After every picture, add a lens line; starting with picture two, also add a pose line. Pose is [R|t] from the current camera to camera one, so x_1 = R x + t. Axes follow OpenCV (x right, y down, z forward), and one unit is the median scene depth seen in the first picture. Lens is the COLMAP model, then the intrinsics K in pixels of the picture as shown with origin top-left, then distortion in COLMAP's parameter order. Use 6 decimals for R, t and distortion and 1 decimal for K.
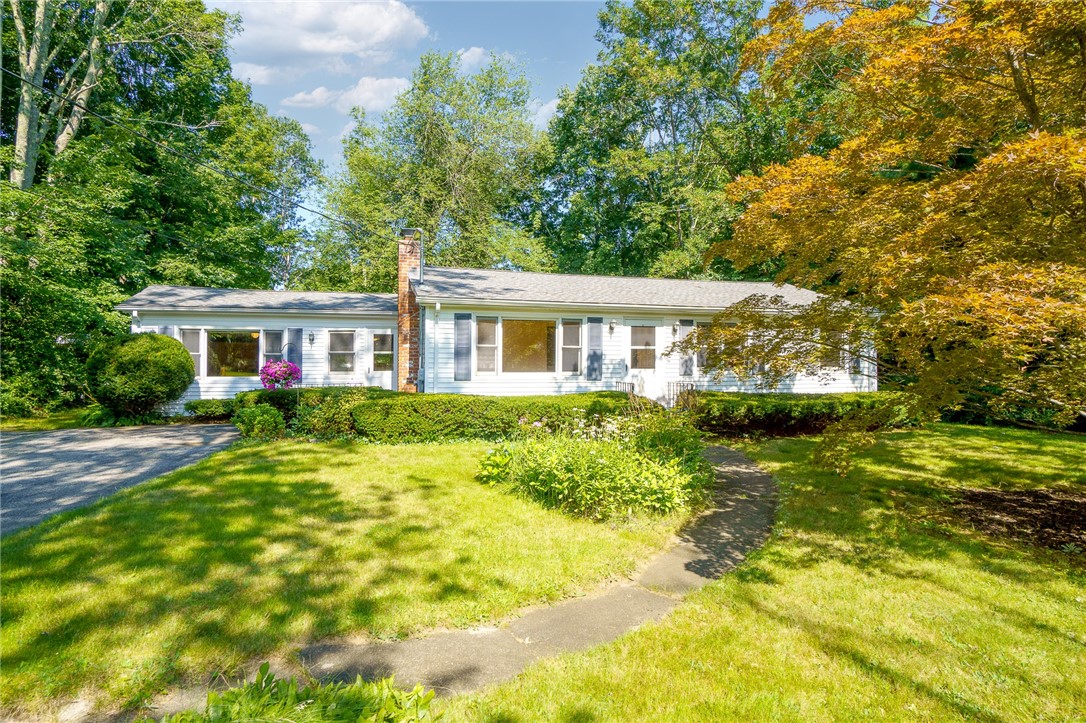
lens RADIAL K [[545.2, 0, 546.2], [0, 545.2, 364.5], [0, 0, 1]] dist [-0.033291, -0.000409]
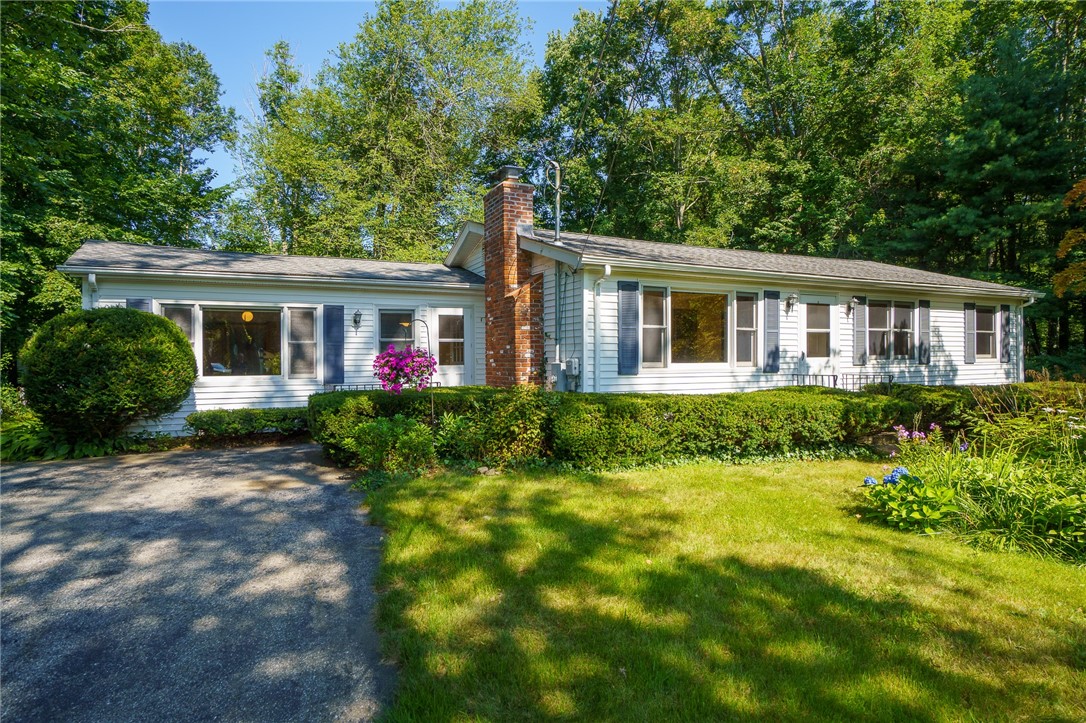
lens RADIAL K [[588.4, 0, 541.3], [0, 588.4, 367.1], [0, 0, 1]] dist [-0.025410, 0.000838]
pose [[0.985950, -0.012255, 0.166590, -0.358776], [0.011164, 0.999910, 0.007483, 0.010563], [-0.166666, -0.005518, 0.985998, 0.230622]]
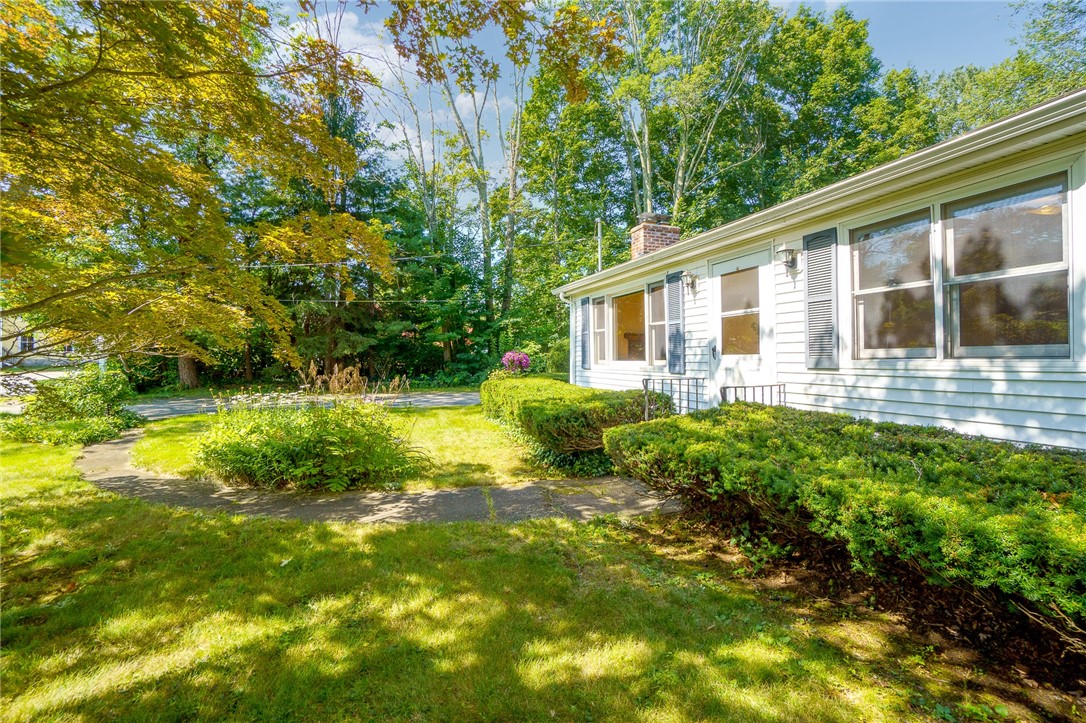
lens RADIAL K [[479.0, 0, 539.0], [0, 479.0, 355.7], [0, 0, 1]] dist [-0.024514, -0.000414]
pose [[0.089029, -0.003072, -0.996024, 0.593904], [0.030344, 0.999539, -0.000370, 0.002837], [0.995567, -0.030190, 0.089081, 0.771126]]
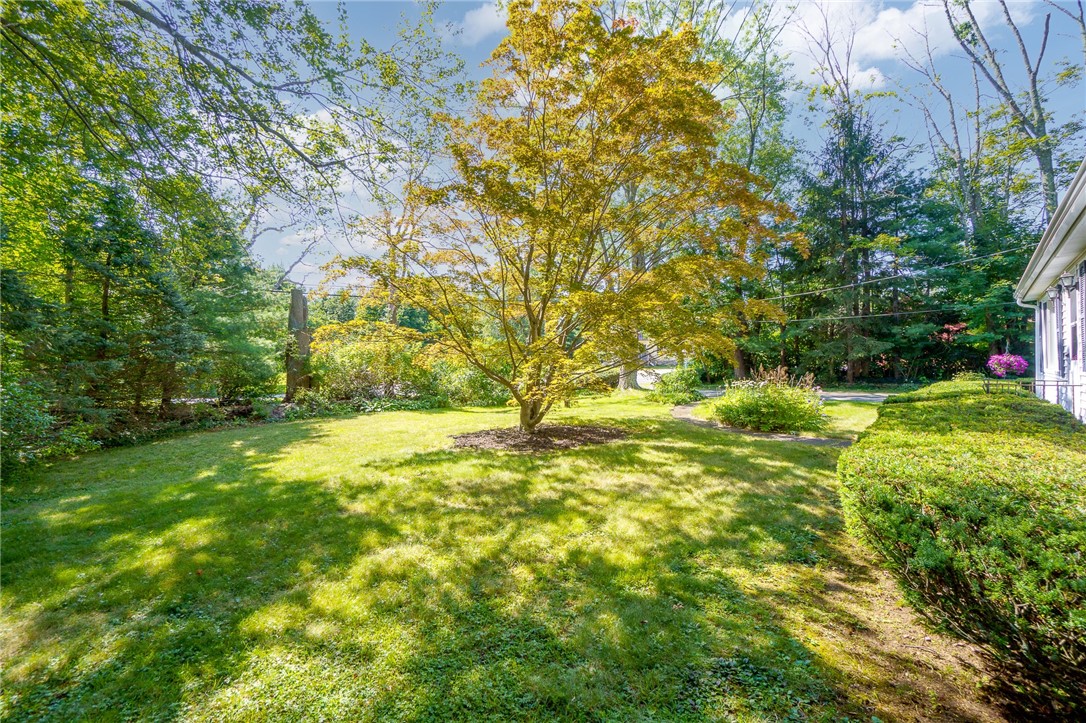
lens RADIAL K [[479.0, 0, 543.1], [0, 479.0, 362.7], [0, 0, 1]] dist [-0.024514, -0.000414]
pose [[-0.838031, 0.003970, -0.545609, 0.774444], [0.021088, 0.999462, -0.025118, 0.010623], [0.545215, -0.032556, -0.837664, 0.960982]]
